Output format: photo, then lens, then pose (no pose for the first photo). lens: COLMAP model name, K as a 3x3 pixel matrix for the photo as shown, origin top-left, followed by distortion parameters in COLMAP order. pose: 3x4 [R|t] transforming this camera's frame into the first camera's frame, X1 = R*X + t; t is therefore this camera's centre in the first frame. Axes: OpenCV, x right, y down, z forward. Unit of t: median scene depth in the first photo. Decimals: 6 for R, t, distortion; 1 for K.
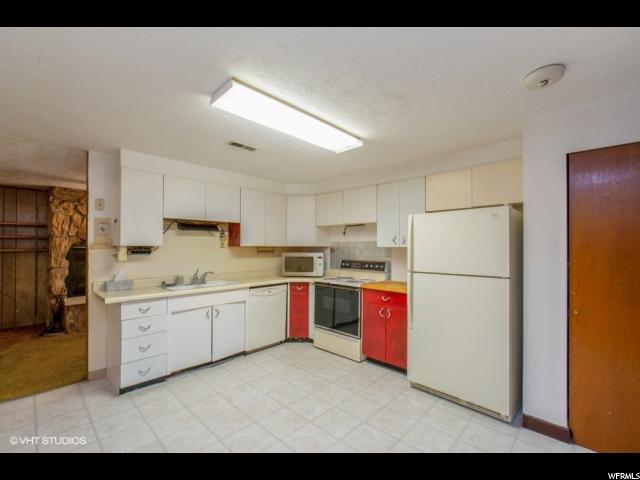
lens RADIAL K [[284.5, 0, 318.6], [0, 284.5, 243.9], [0, 0, 1]] dist [0.002340, 0.000148]
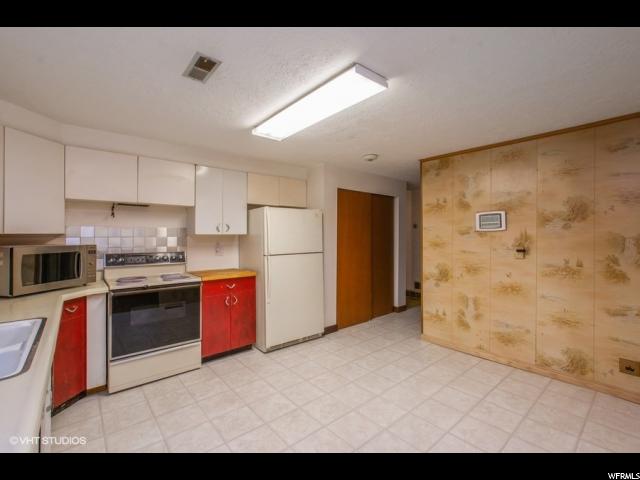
lens RADIAL K [[284.5, 0, 317.1], [0, 284.5, 238.3], [0, 0, 1]] dist [0.002340, 0.000148]
pose [[0.095848, -0.010373, 0.995342, -0.753863], [-0.004244, 0.999932, 0.010829, 0.012666], [-0.995387, -0.005262, 0.095797, 0.627015]]
